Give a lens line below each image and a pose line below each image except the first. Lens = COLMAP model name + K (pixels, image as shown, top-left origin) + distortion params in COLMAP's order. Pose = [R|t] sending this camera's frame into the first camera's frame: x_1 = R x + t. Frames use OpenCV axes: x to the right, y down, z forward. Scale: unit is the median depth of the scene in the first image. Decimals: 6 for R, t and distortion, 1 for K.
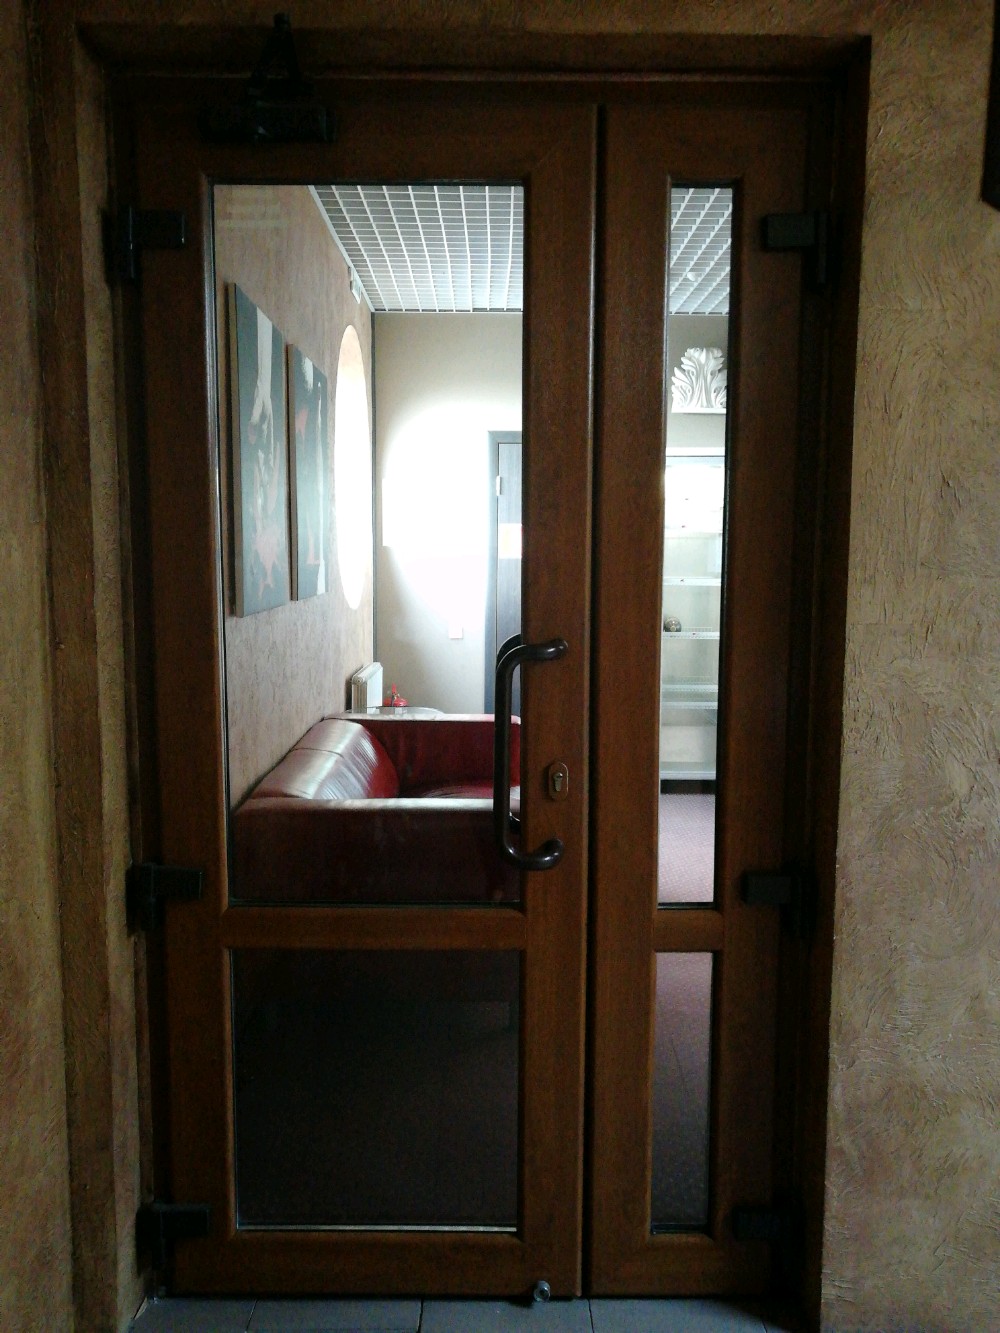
lens RADIAL K [[1059.0, 0, 499.5], [0, 1059.0, 668.7], [0, 0, 1]] dist [0.027019, 0.007956]
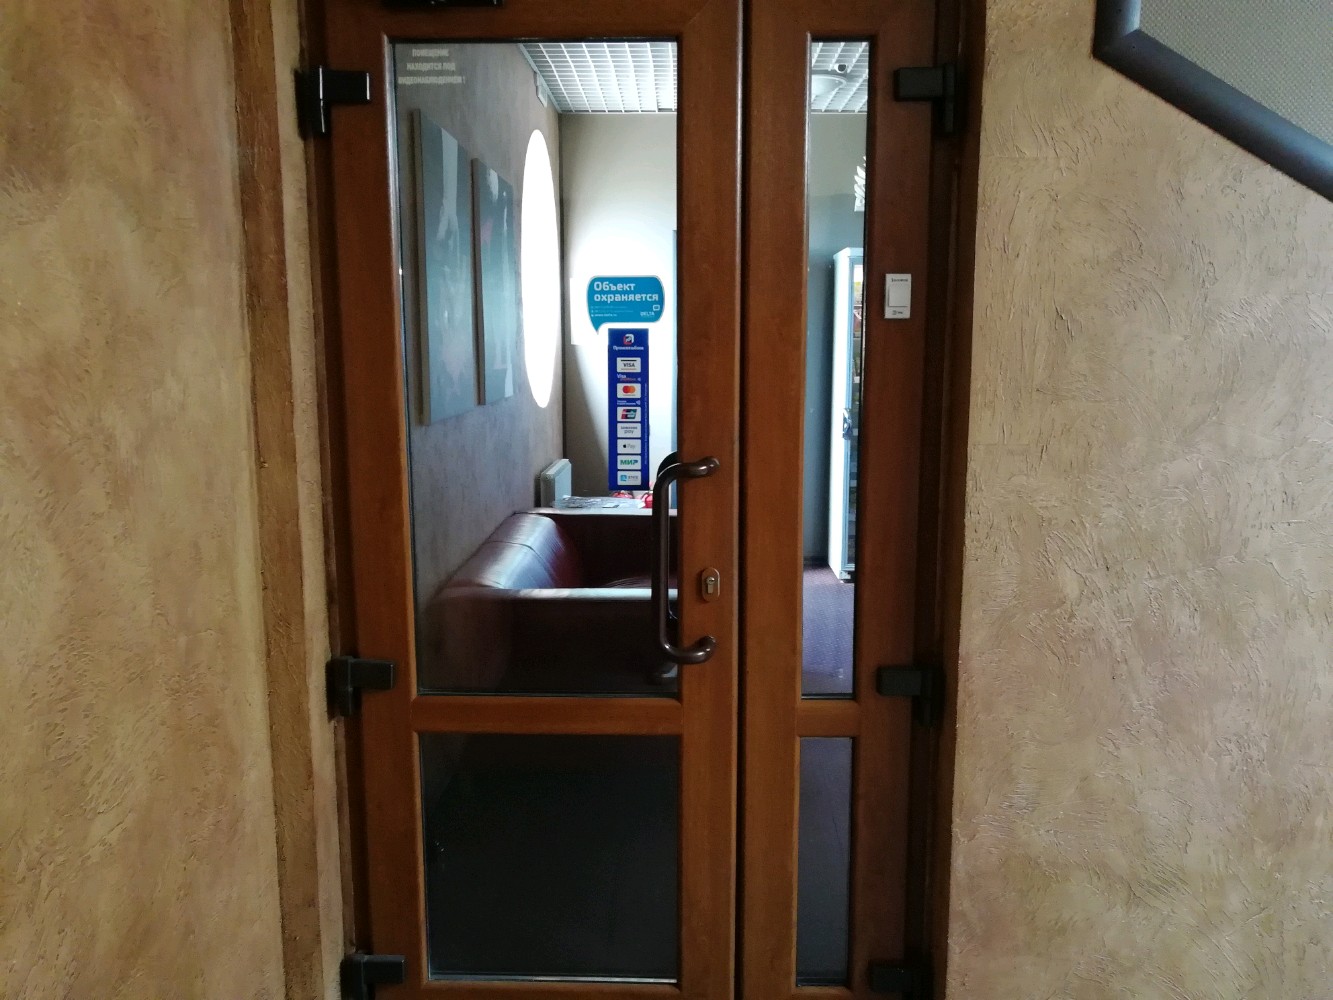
lens RADIAL K [[1059.0, 0, 666.3], [0, 1059.0, 499.6], [0, 0, 1]] dist [0.027019, 0.007956]
pose [[0.999589, -0.001132, -0.028643, 0.042299], [0.002330, 0.999122, 0.041821, -0.030080], [0.028571, -0.041871, 0.998714, -0.107828]]
